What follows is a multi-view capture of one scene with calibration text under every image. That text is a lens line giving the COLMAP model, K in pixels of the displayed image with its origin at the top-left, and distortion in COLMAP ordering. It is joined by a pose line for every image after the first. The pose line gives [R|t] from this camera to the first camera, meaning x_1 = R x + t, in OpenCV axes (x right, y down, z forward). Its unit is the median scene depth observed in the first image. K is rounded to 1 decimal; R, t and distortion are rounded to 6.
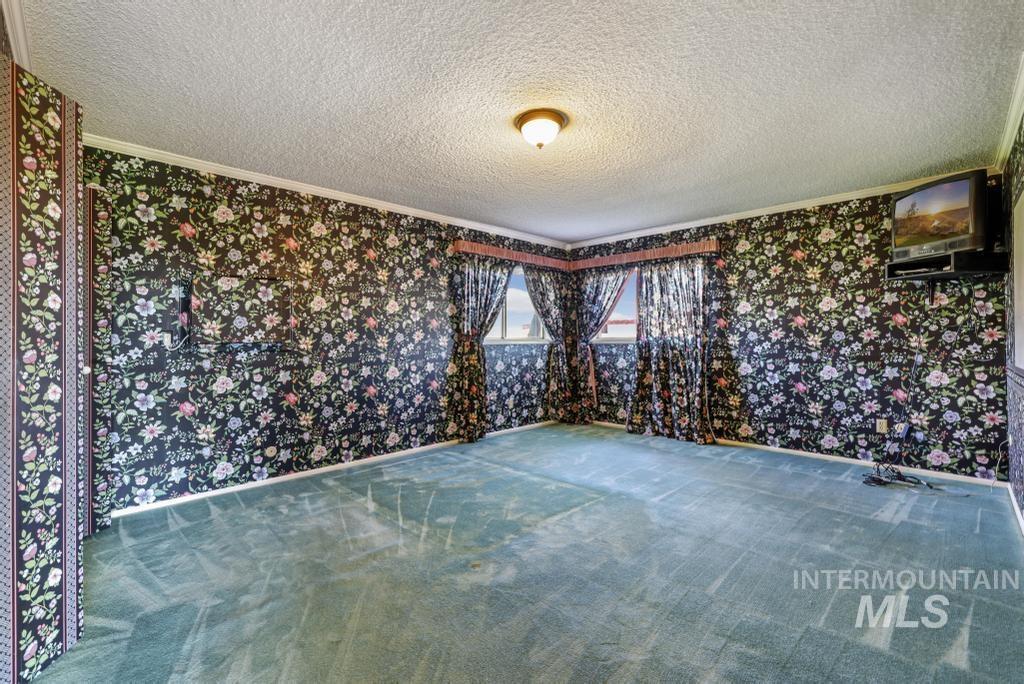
lens RADIAL K [[453.1, 0, 512.6], [0, 453.1, 341.9], [0, 0, 1]] dist [-0.003874, -0.000330]
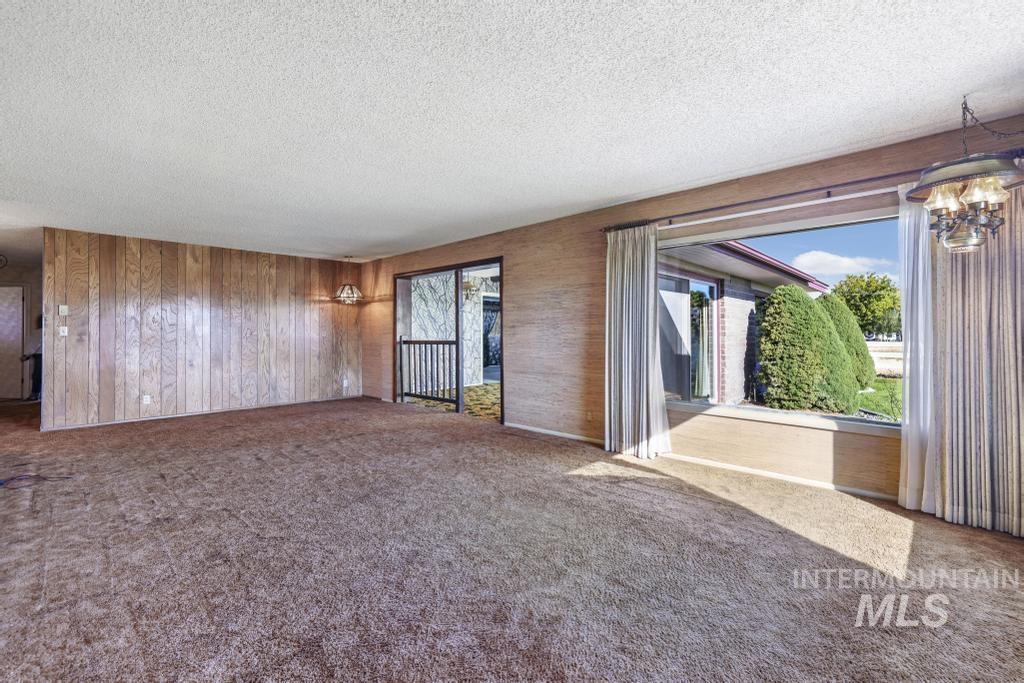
lens RADIAL K [[453.1, 0, 511.7], [0, 453.1, 337.1], [0, 0, 1]] dist [-0.003874, -0.000330]
pose [[0.999988, 0.002319, -0.004408, 0.104795], [-0.002337, 0.999990, -0.003885, 0.012601], [0.004399, 0.003895, 0.999983, -2.013861]]
